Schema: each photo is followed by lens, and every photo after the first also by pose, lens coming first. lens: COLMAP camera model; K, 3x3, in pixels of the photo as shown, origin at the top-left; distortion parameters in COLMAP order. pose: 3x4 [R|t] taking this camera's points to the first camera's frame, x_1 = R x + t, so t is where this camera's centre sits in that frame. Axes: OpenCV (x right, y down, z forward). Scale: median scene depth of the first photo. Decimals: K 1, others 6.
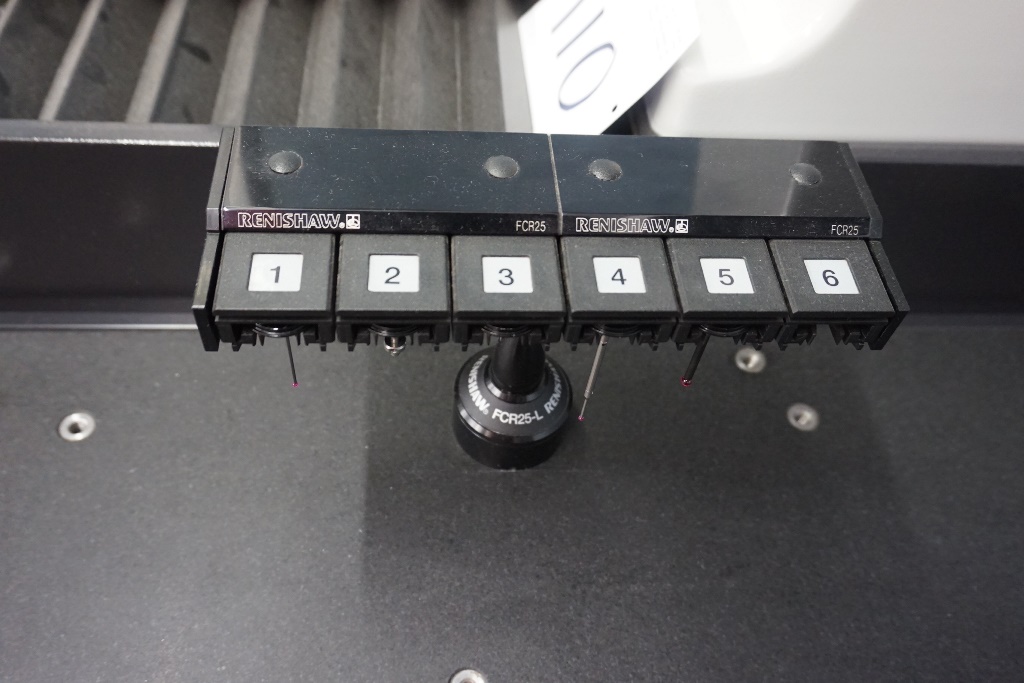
lens RADIAL K [[890.9, 0, 513.3], [0, 890.9, 341.9], [0, 0, 1]] dist [0.003599, 0.000623]
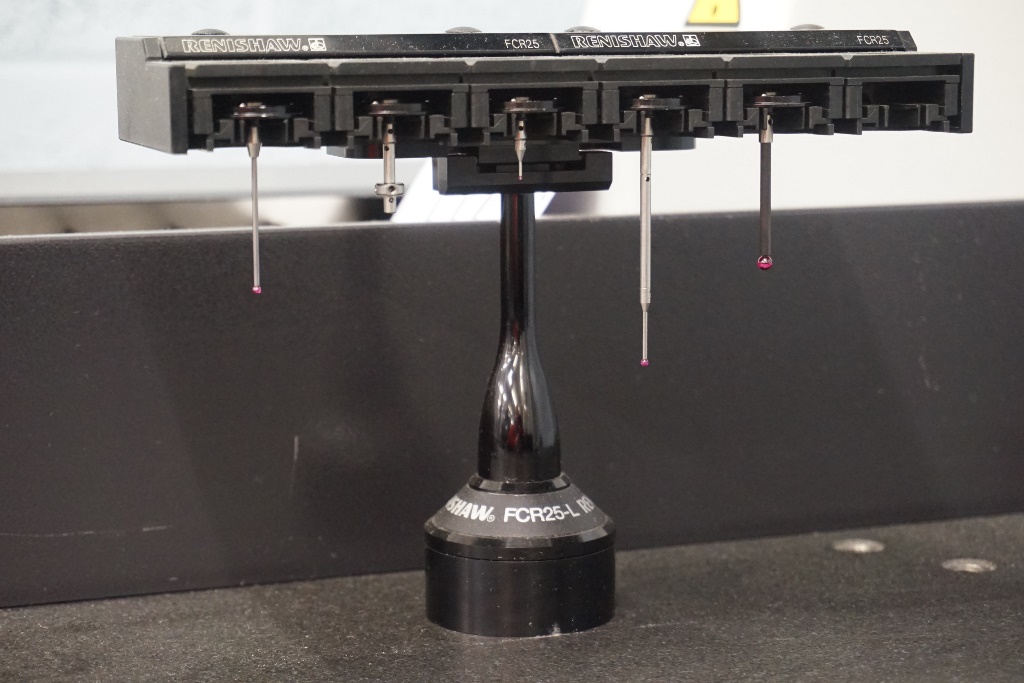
lens RADIAL K [[2210.6, 0, 511.6], [0, 2210.6, 341.5], [0, 0, 1]] dist [-0.007873, 0.000000]
pose [[0.955632, -0.130668, 0.263994, -0.572185], [0.279226, 0.687255, -0.670607, 1.446040], [-0.093804, 0.714567, 0.693249, -0.233176]]
